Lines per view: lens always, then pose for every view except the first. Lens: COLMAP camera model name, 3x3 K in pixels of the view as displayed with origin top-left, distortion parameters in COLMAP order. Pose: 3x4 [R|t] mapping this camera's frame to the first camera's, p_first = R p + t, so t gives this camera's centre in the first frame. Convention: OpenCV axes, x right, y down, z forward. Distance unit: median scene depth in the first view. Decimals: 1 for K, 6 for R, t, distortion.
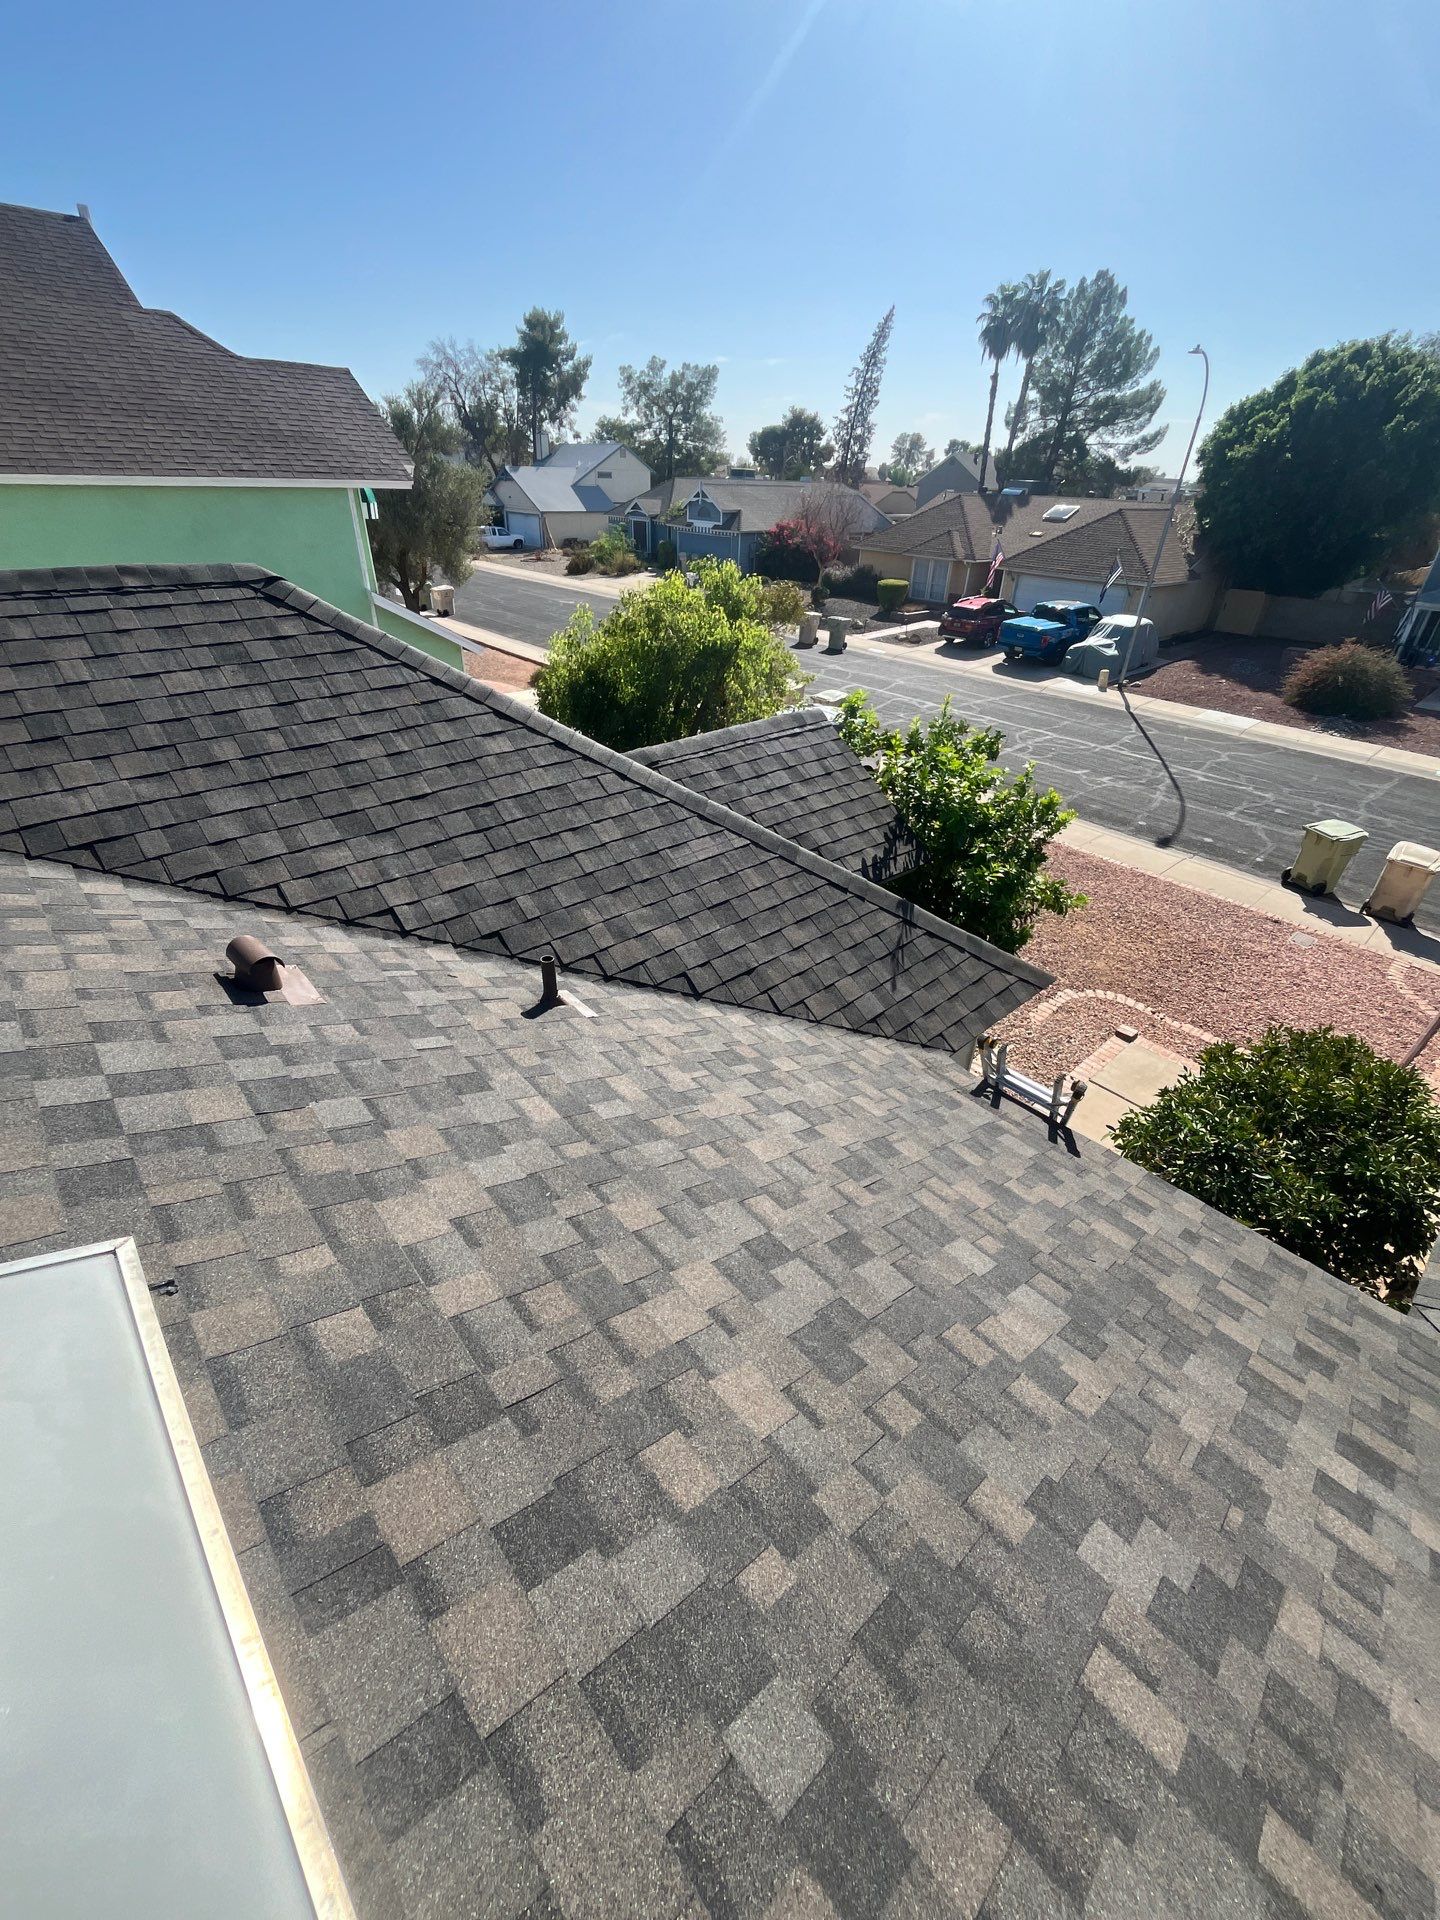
lens RADIAL K [[779.6, 0, 721.5], [0, 779.6, 955.0], [0, 0, 1]] dist [-0.003956, -0.000259]
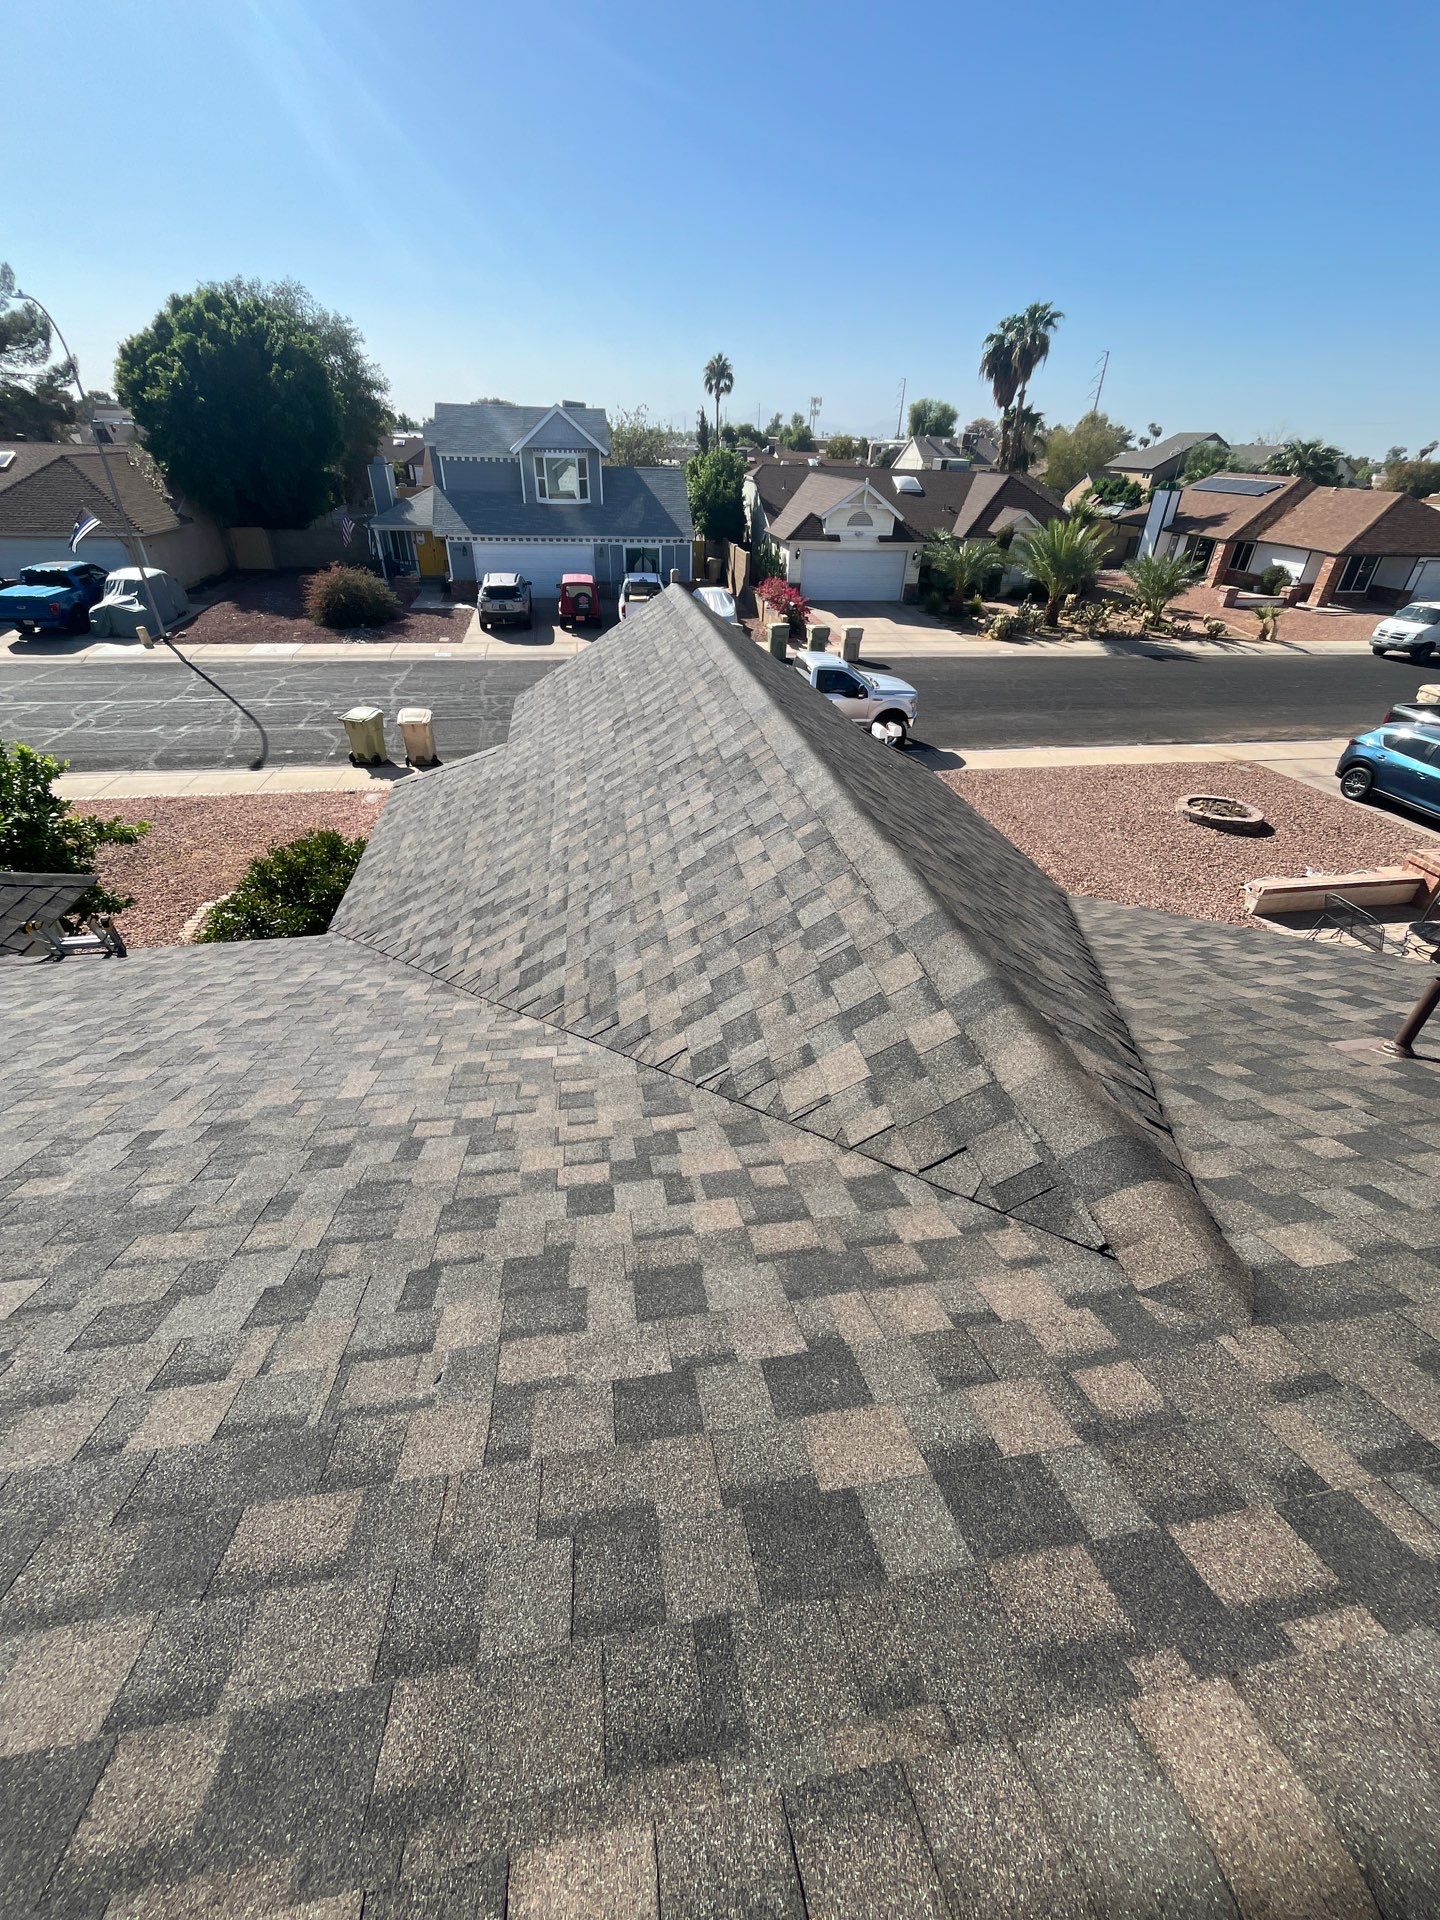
lens RADIAL K [[780.9, 0, 720.7], [0, 780.9, 952.3], [0, 0, 1]] dist [-0.003288, 0.000377]
pose [[0.538179, -0.479353, 0.693242, 0.003327], [0.434293, 0.862634, 0.259330, 0.039176], [-0.722325, 0.161505, 0.672431, -0.095208]]
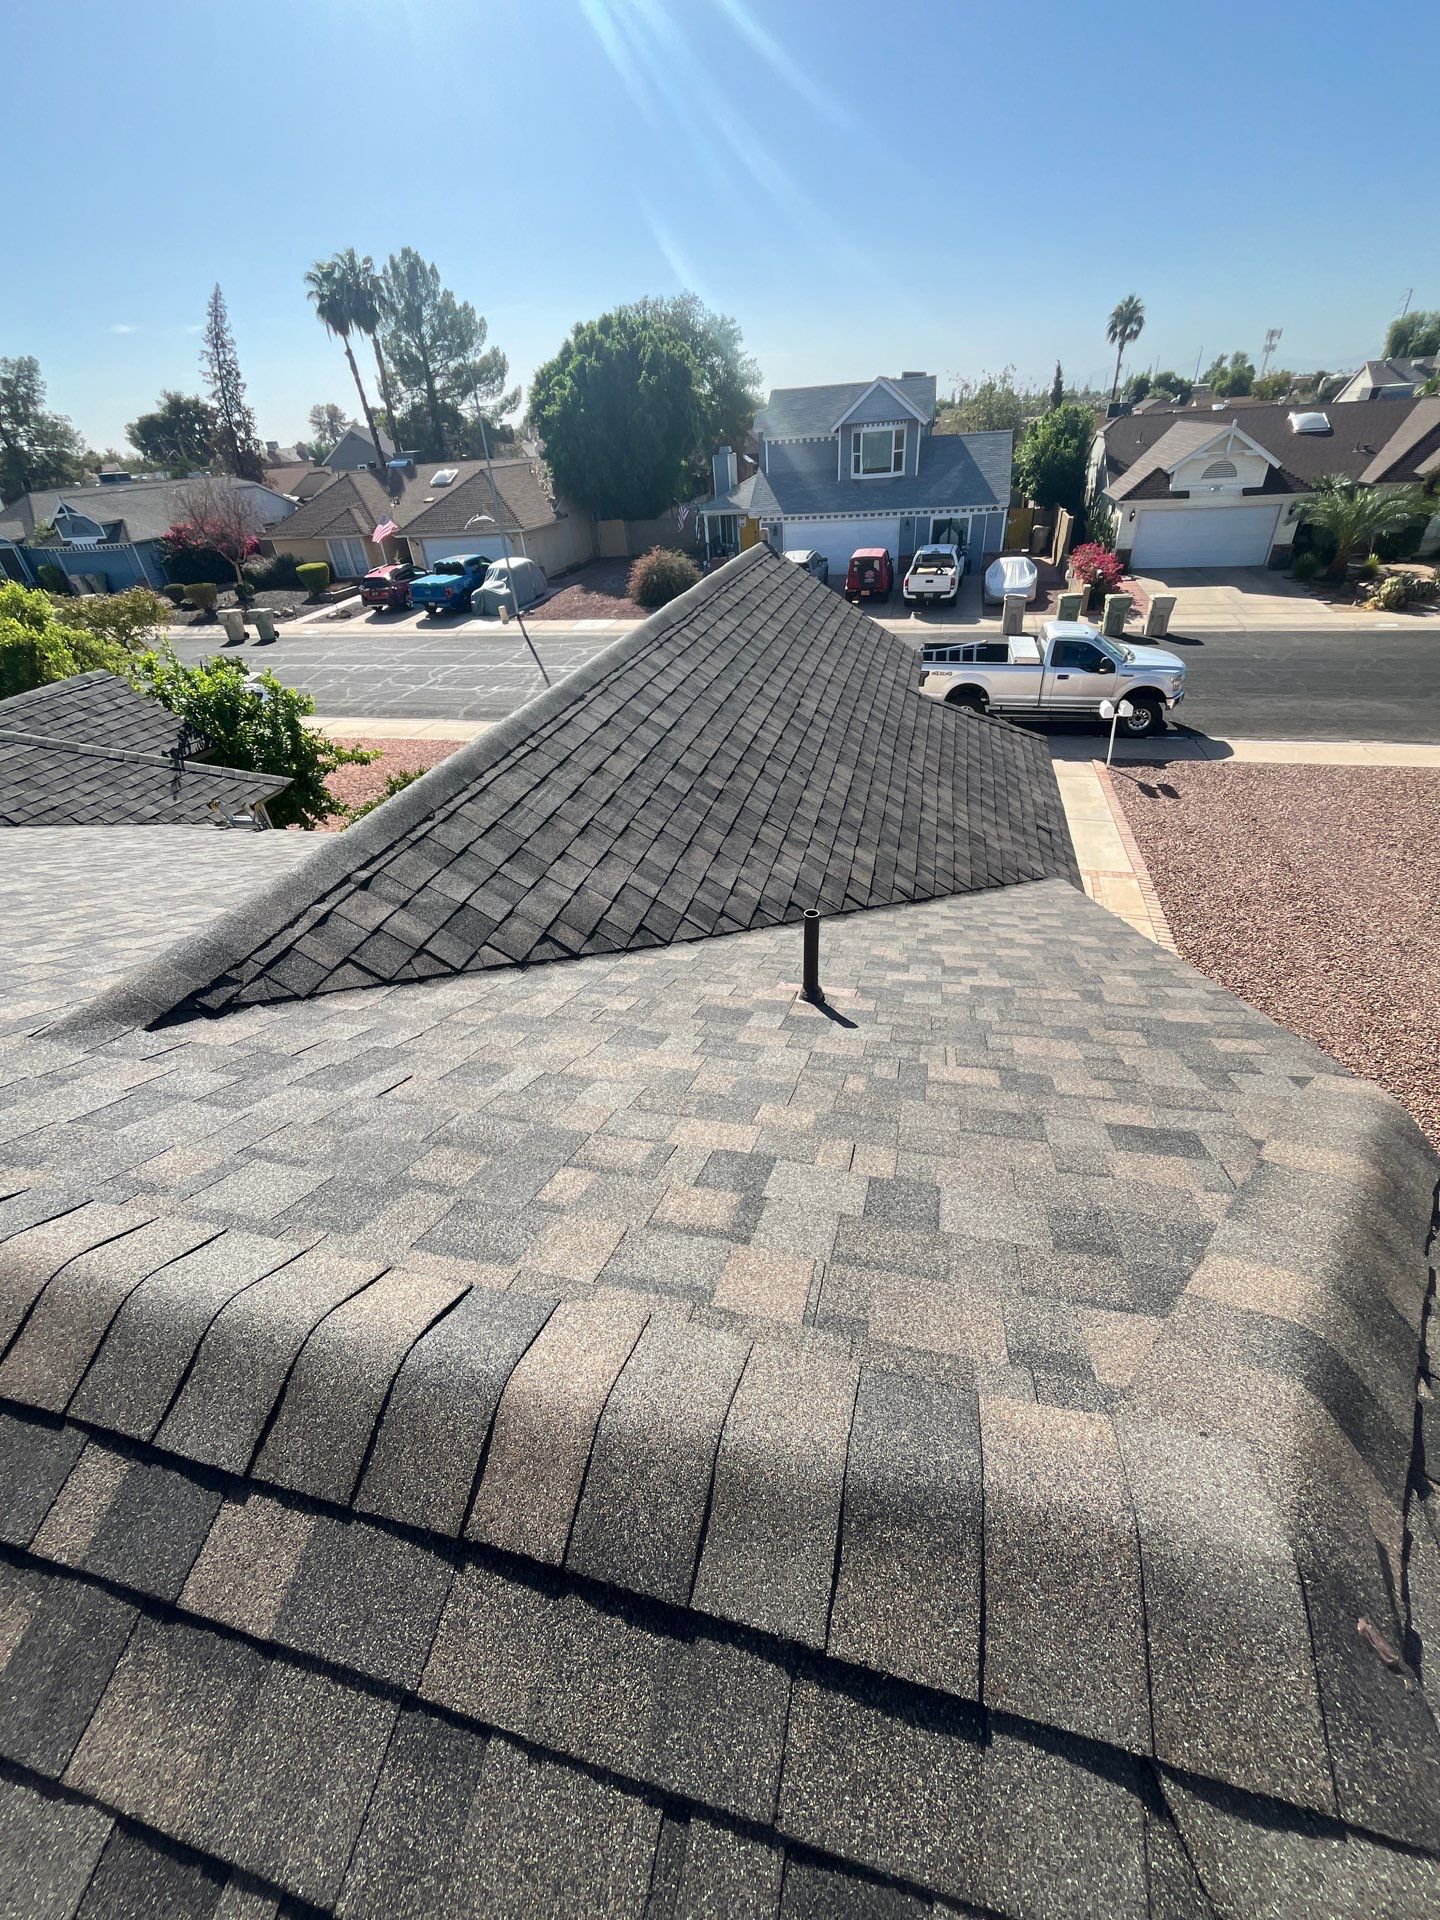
lens RADIAL K [[780.9, 0, 720.7], [0, 780.9, 952.3], [0, 0, 1]] dist [-0.003288, 0.000377]
pose [[0.831325, -0.379956, 0.405626, 0.056473], [0.366753, 0.923393, 0.113301, 0.084348], [-0.417602, 0.054574, 0.906990, -0.153124]]
